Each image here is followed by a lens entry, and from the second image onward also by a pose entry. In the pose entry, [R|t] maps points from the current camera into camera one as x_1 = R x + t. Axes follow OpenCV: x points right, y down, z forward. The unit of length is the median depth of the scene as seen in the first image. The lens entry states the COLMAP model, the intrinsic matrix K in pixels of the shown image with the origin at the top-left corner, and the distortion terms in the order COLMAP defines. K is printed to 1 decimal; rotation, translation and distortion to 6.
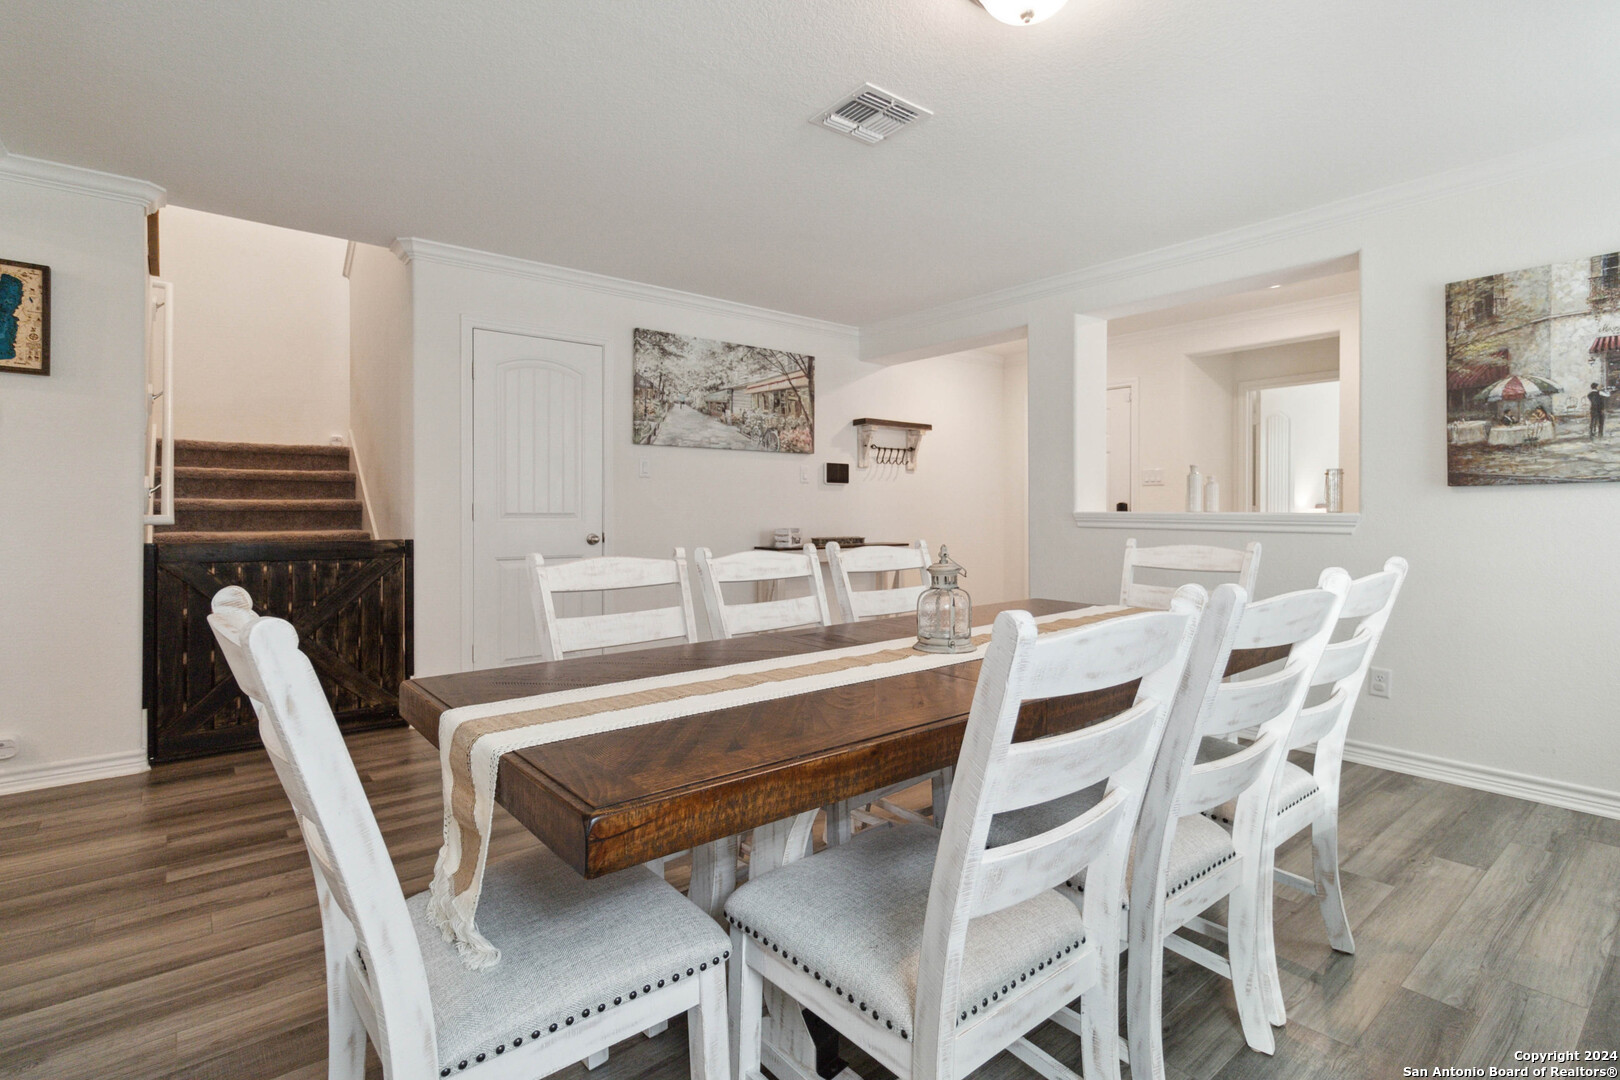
lens RADIAL K [[778.8, 0, 816.2], [0, 778.8, 508.9], [0, 0, 1]] dist [-0.000678, 0.000056]
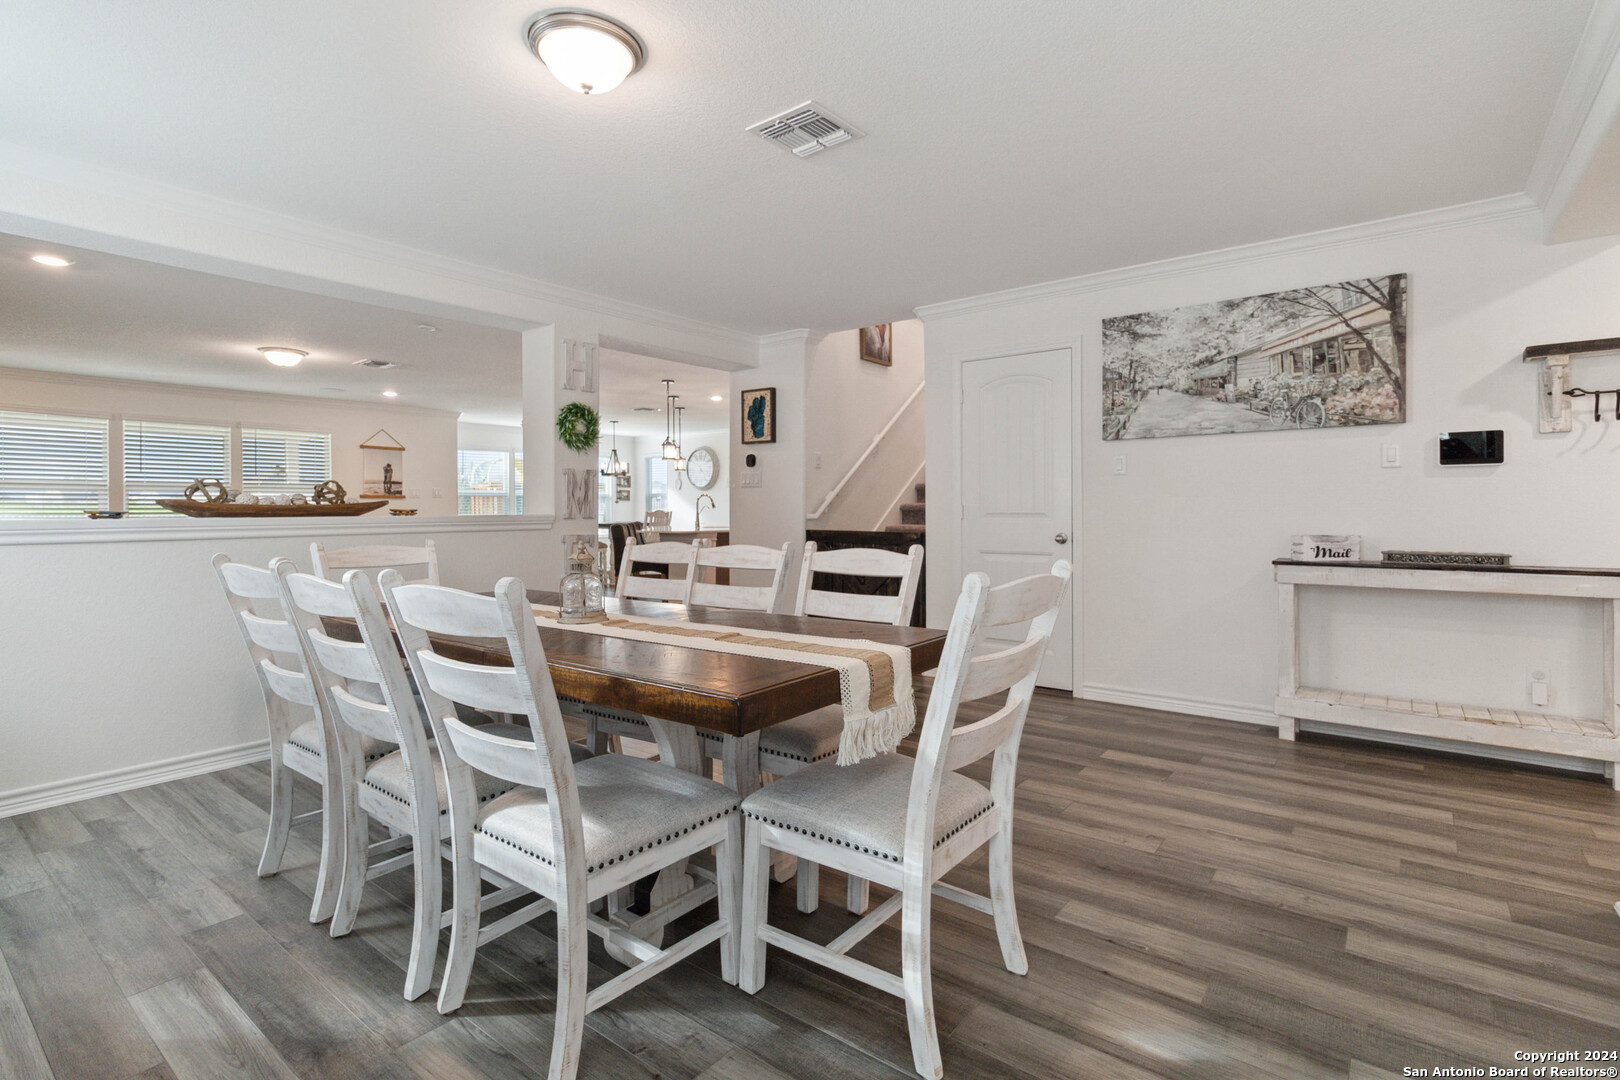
lens RADIAL K [[778.8, 0, 816.2], [0, 778.8, 508.9], [0, 0, 1]] dist [-0.000678, 0.000056]
pose [[0.216211, -0.002156, -0.976344, 0.573270], [0.007746, 0.999970, -0.000493, -0.001745], [0.976316, -0.007456, 0.216221, 0.409749]]
